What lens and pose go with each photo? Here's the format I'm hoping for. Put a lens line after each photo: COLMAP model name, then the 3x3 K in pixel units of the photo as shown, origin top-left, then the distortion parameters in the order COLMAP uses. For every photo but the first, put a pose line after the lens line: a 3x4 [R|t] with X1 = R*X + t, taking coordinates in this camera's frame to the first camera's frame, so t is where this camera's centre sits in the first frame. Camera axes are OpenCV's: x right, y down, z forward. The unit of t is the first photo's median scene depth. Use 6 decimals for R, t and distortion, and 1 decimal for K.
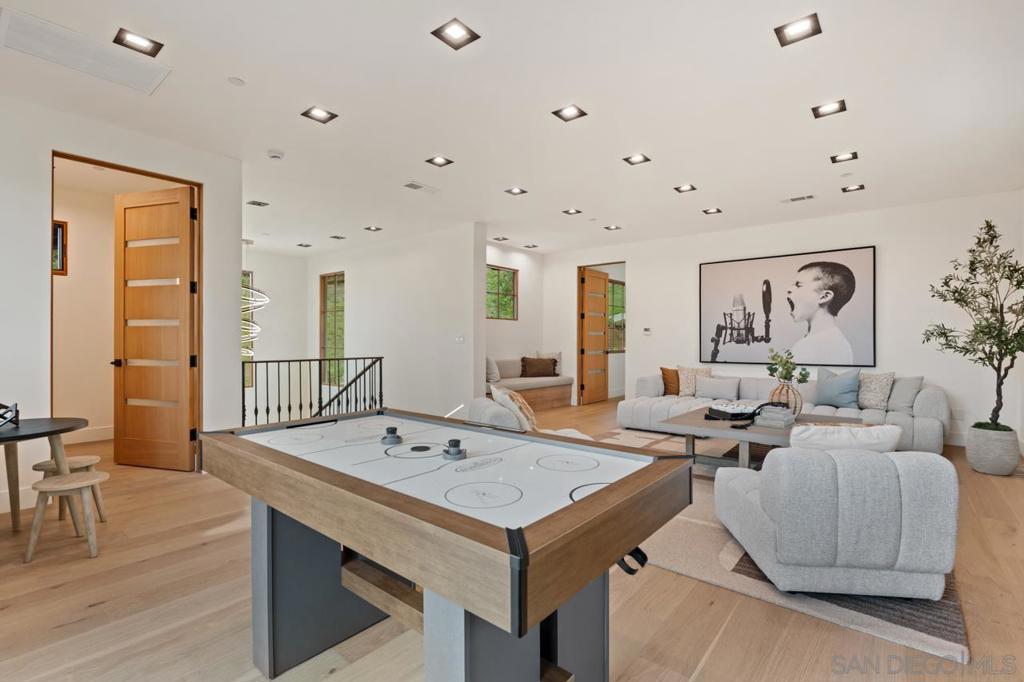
lens RADIAL K [[473.6, 0, 512.0], [0, 473.6, 341.0], [0, 0, 1]] dist [-0.001606, 0.000281]
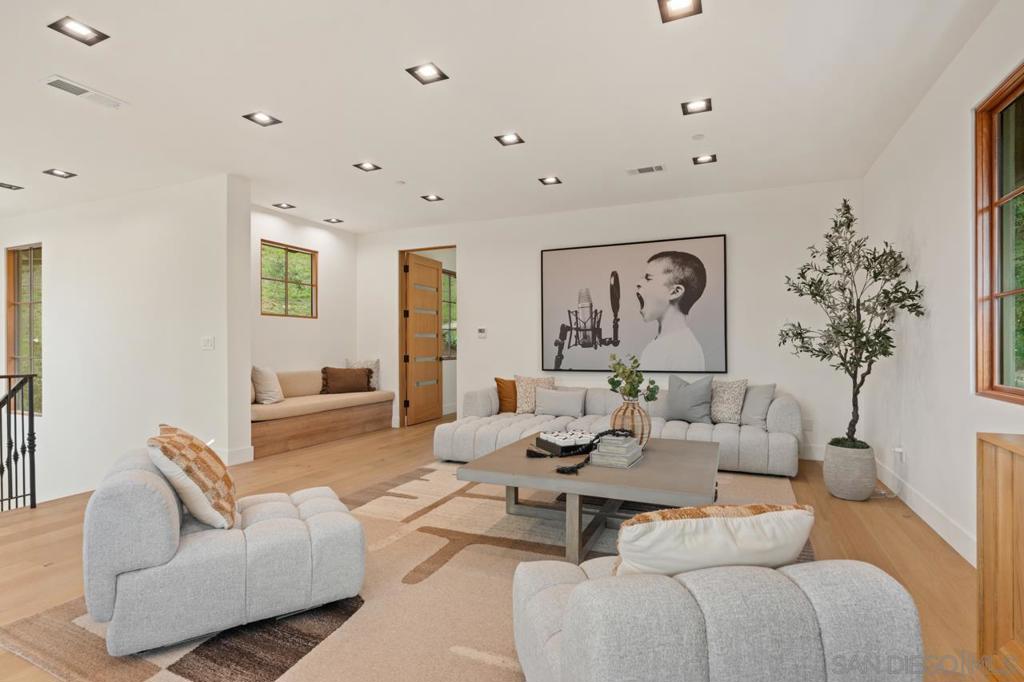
lens RADIAL K [[505.0, 0, 512.0], [0, 505.0, 341.0], [0, 0, 1]] dist [0.000181, 0.000046]
pose [[0.963277, -0.004058, 0.268480, 0.127558], [0.006111, 0.999958, -0.006813, -0.000533], [-0.268441, 0.008203, 0.963261, 0.195735]]
